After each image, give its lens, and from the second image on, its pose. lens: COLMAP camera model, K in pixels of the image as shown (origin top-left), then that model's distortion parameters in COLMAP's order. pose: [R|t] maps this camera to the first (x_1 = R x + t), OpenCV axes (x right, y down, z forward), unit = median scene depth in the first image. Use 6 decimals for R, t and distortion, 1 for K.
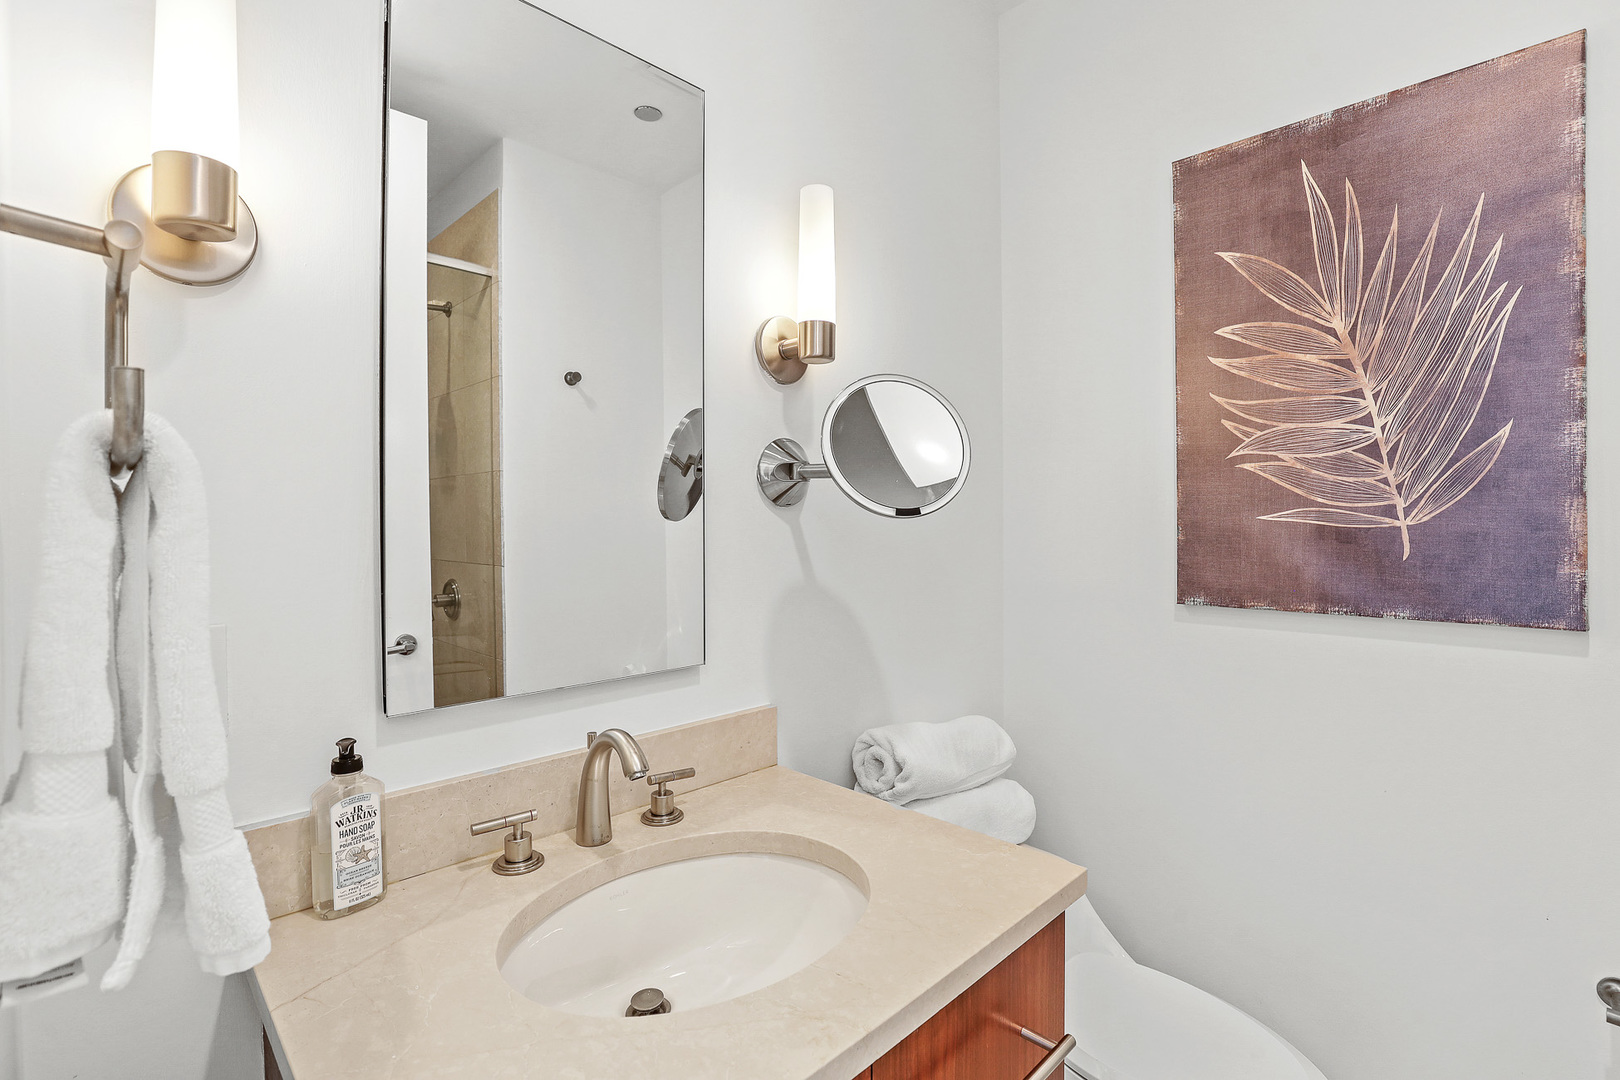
lens RADIAL K [[728.7, 0, 810.4], [0, 728.7, 530.0], [0, 0, 1]] dist [-0.026251, -0.000021]
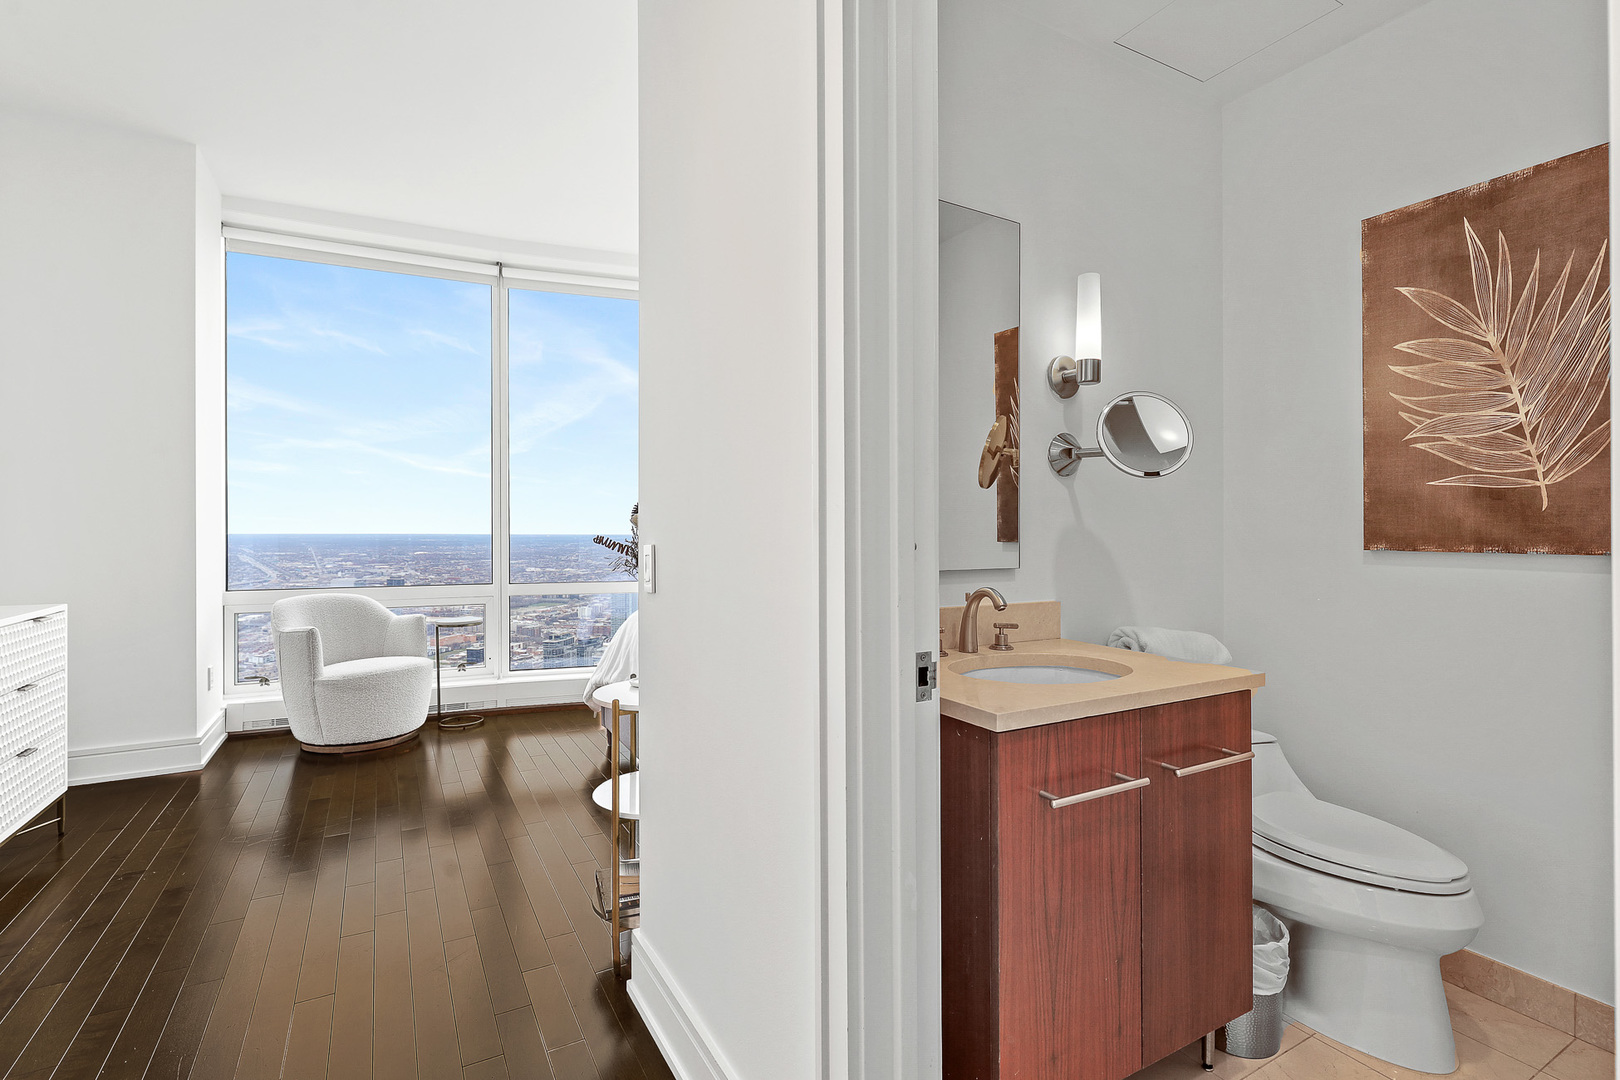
lens RADIAL K [[766.6, 0, 808.4], [0, 766.6, 527.7], [0, 0, 1]] dist [-0.009813, 0.000081]
pose [[0.966162, 0.006525, -0.257853, -0.140067], [-0.011249, 0.999795, -0.016852, 0.109804], [0.257690, 0.019183, 0.966037, -0.719094]]
